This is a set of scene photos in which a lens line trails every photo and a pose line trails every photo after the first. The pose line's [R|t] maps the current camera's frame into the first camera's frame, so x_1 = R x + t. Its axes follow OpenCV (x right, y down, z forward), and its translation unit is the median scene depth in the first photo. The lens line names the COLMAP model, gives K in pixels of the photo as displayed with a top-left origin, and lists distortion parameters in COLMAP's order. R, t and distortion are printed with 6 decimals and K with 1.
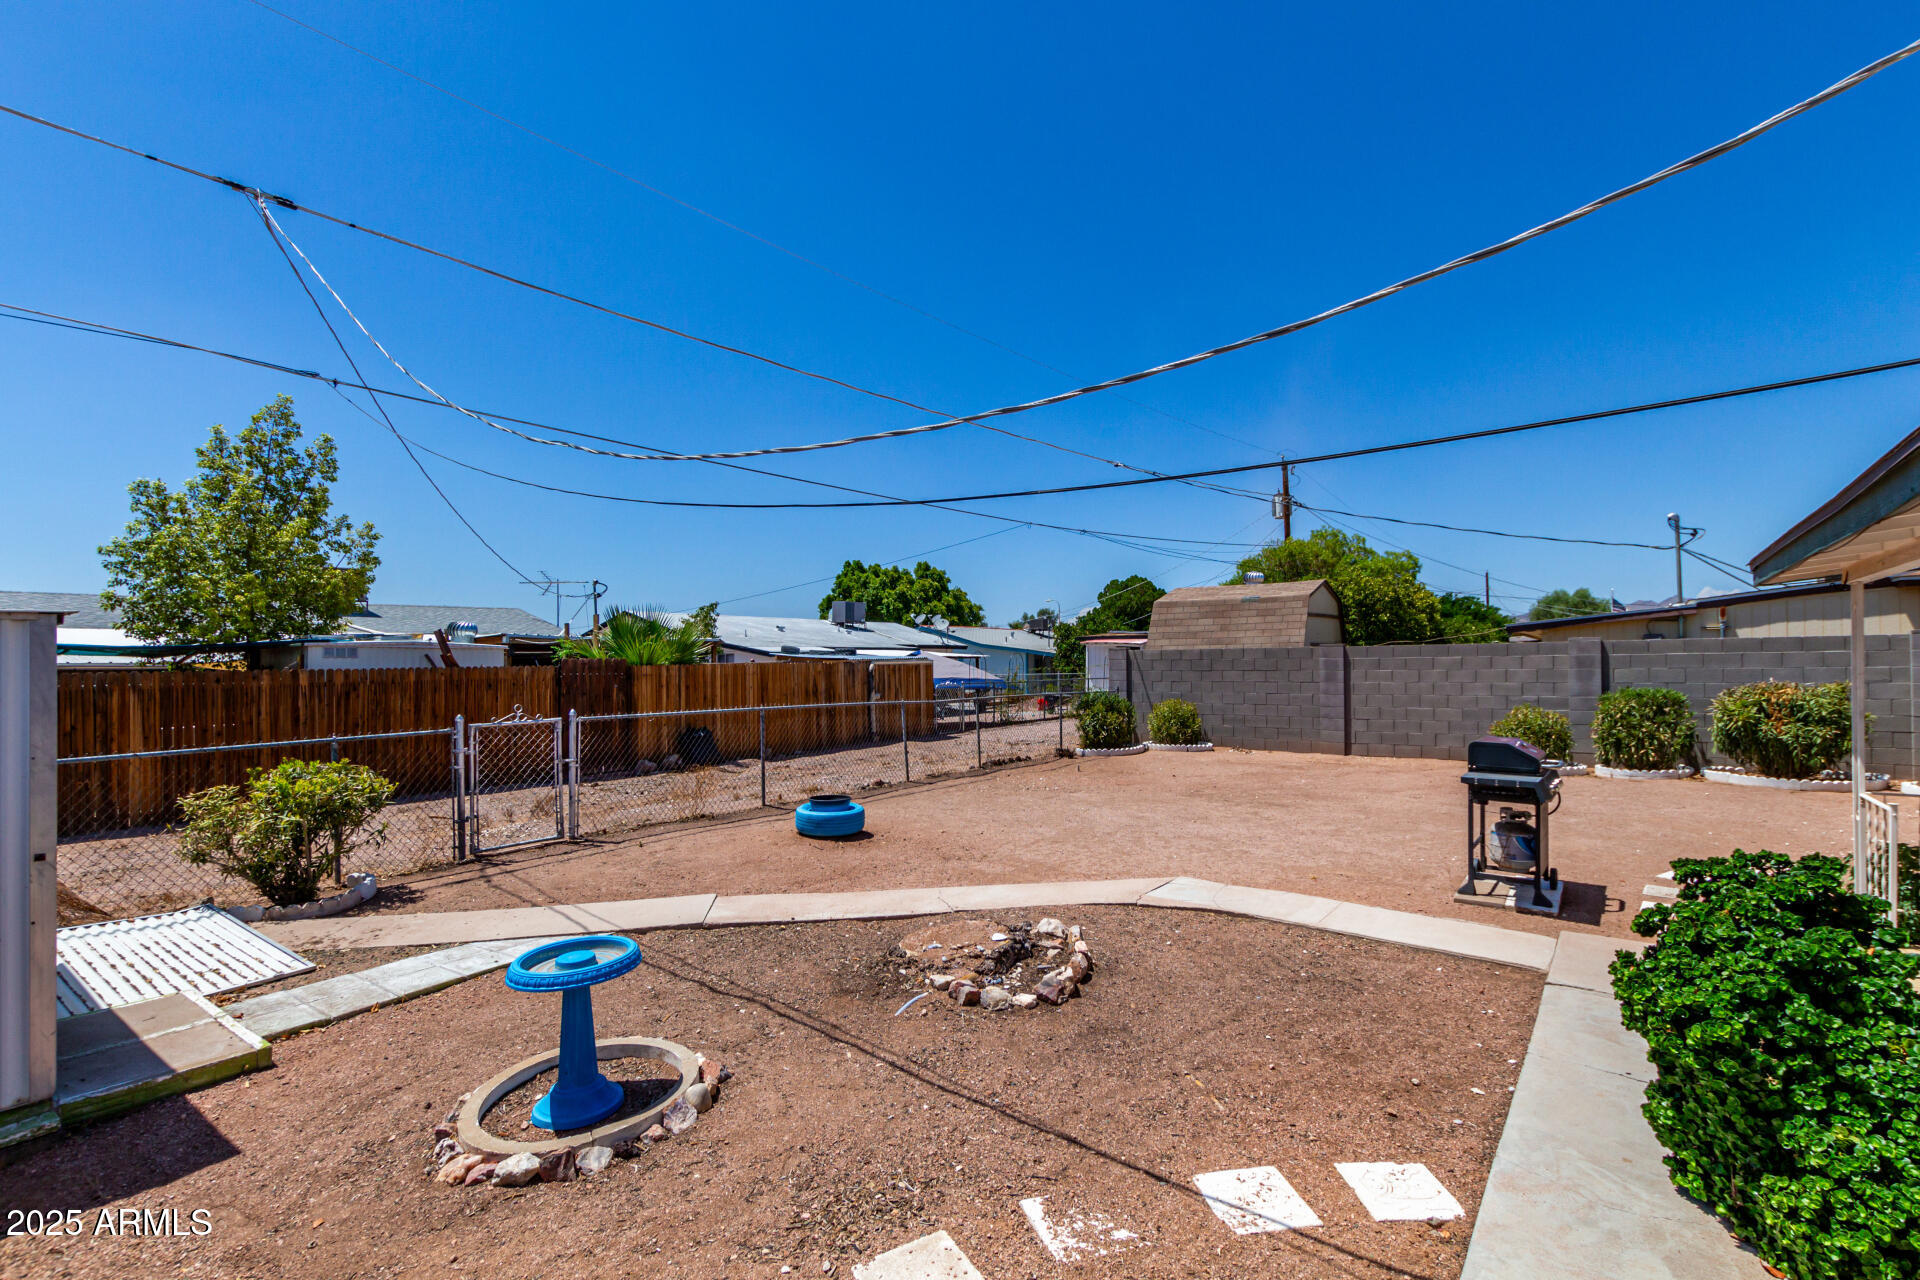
lens RADIAL K [[886.2, 0, 959.3], [0, 886.2, 645.8], [0, 0, 1]] dist [0.010533, -0.000045]
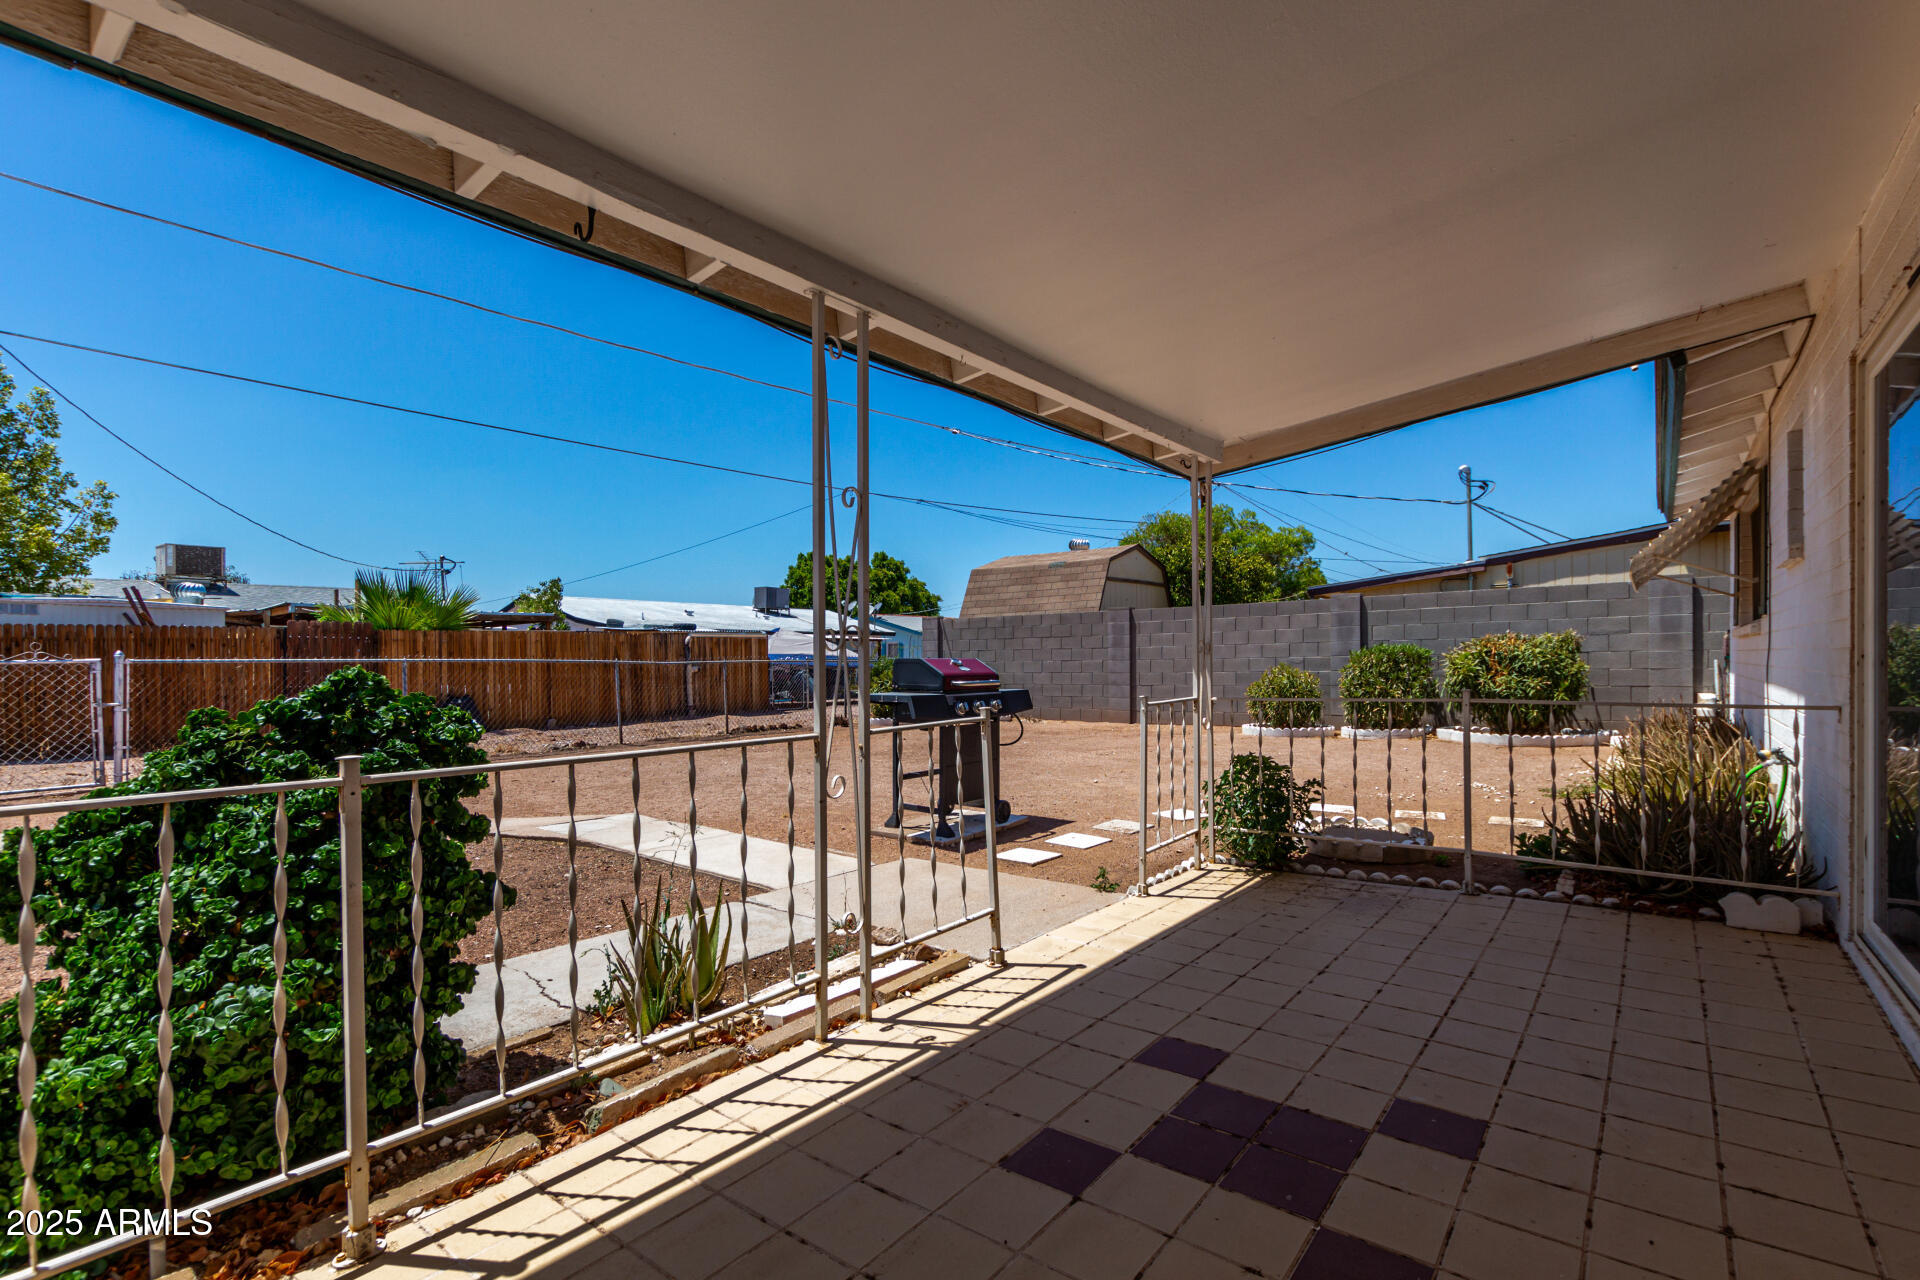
lens RADIAL K [[886.2, 0, 961.3], [0, 886.2, 649.0], [0, 0, 1]] dist [0.010533, -0.000045]
pose [[0.999735, -0.002054, -0.022933, 0.276990], [0.002140, 0.999991, 0.003716, 0.039576], [0.022925, -0.003764, 0.999730, 0.042103]]
